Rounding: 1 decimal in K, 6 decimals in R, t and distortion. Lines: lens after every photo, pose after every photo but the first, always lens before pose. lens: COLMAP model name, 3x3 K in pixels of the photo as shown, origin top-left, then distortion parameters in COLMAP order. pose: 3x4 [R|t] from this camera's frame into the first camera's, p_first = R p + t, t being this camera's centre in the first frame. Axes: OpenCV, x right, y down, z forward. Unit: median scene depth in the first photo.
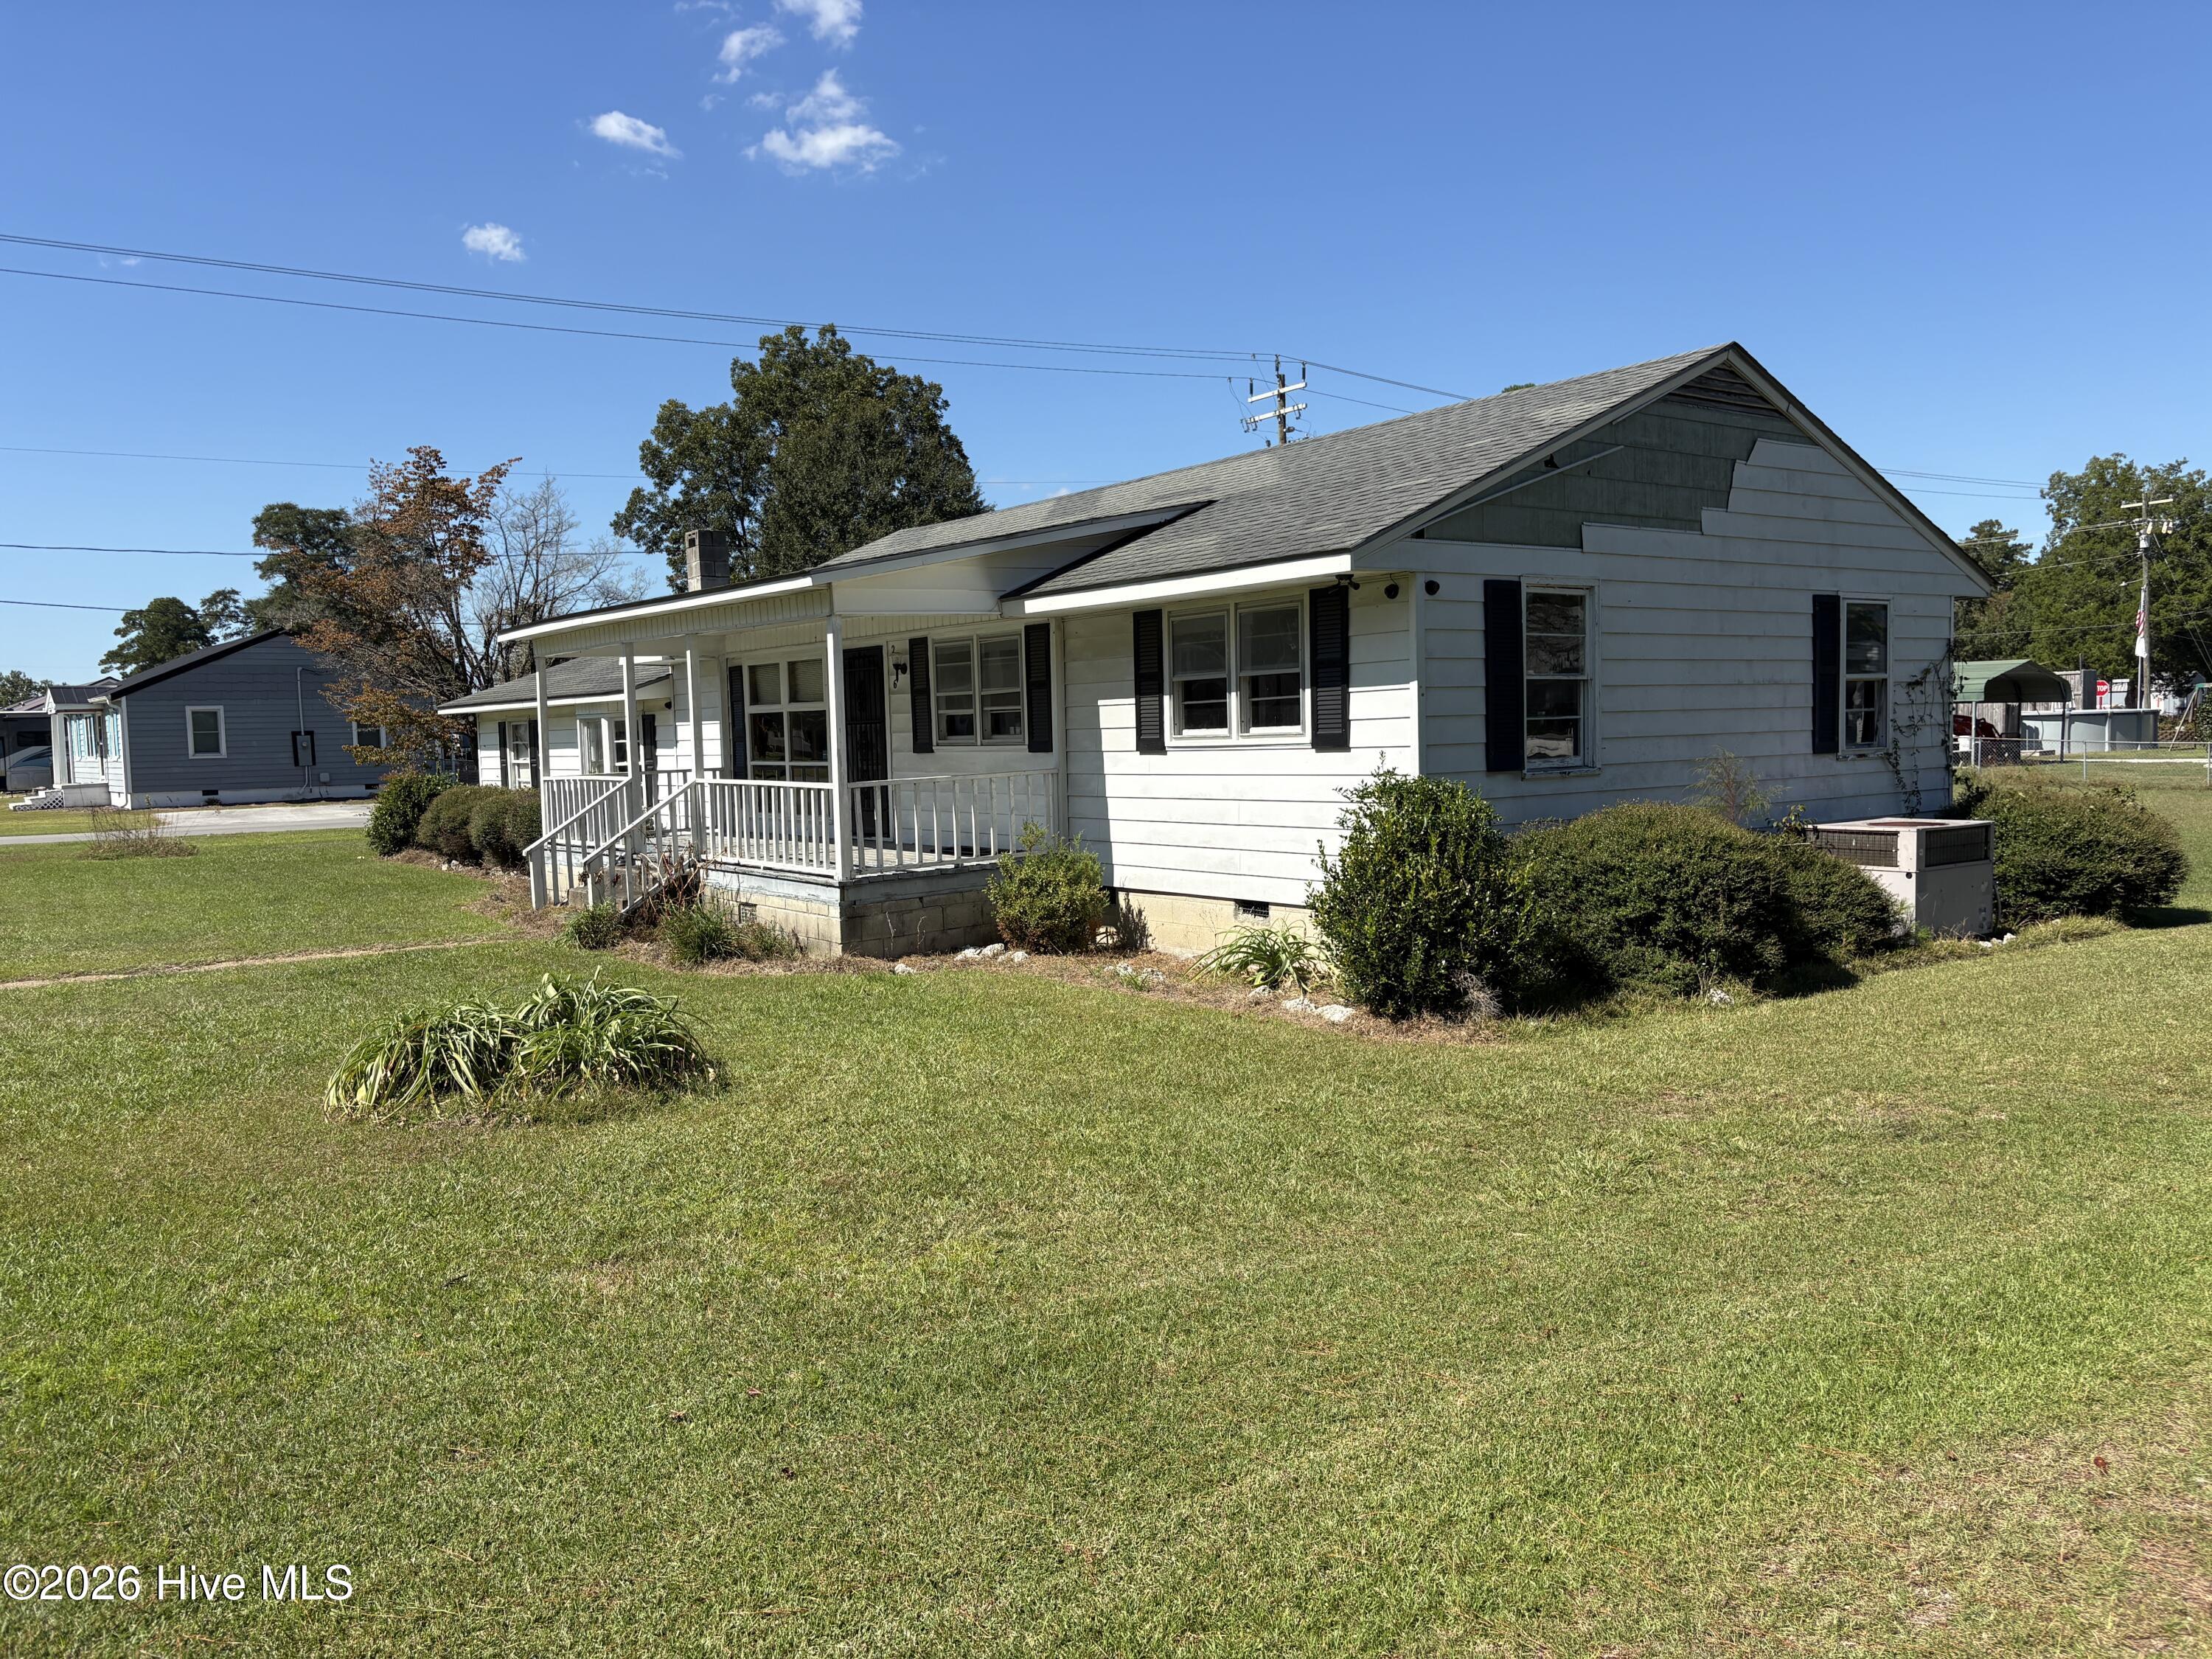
lens RADIAL K [[1669.5, 0, 1088.8], [0, 1669.5, 843.6], [0, 0, 1]] dist [0.054387, -0.070700]
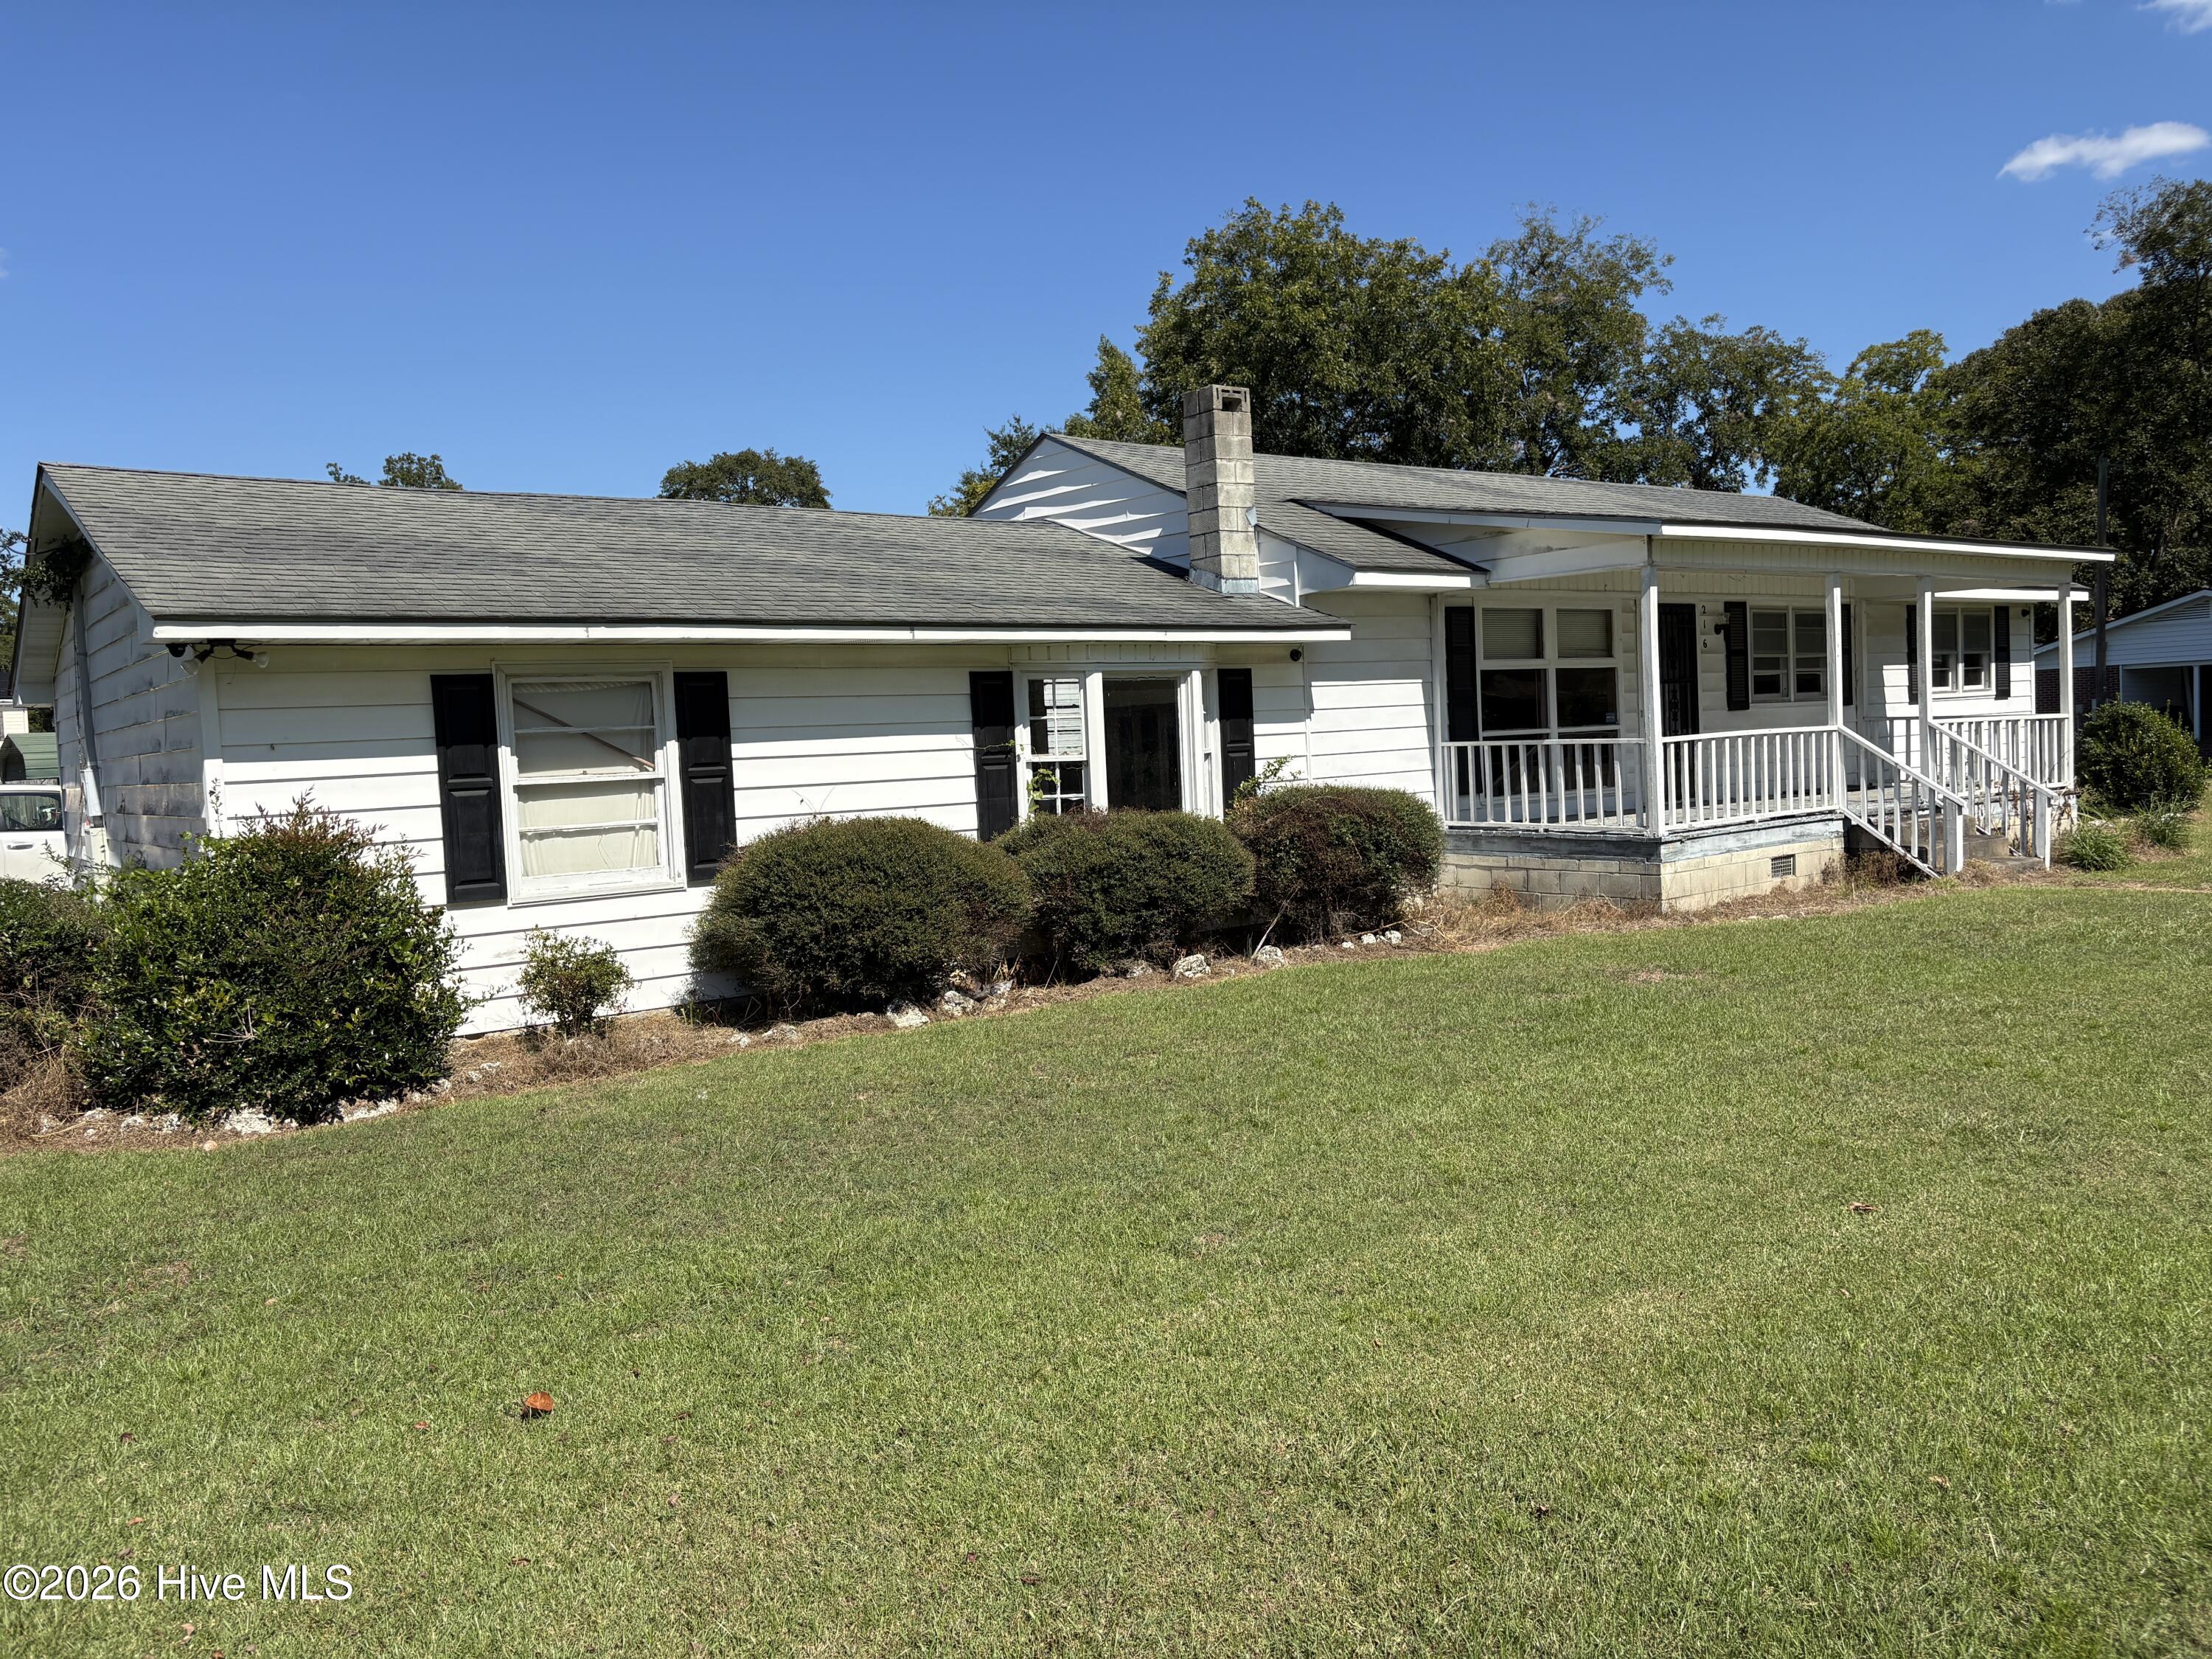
lens RADIAL K [[1685.6, 0, 1095.4], [0, 1685.6, 848.6], [0, 0, 1]] dist [0.056548, -0.070614]
pose [[-0.016603, -0.037072, 0.999175, -1.183272], [0.114297, 0.992691, 0.038731, -0.056074], [-0.993308, 0.114845, -0.012244, 1.442108]]
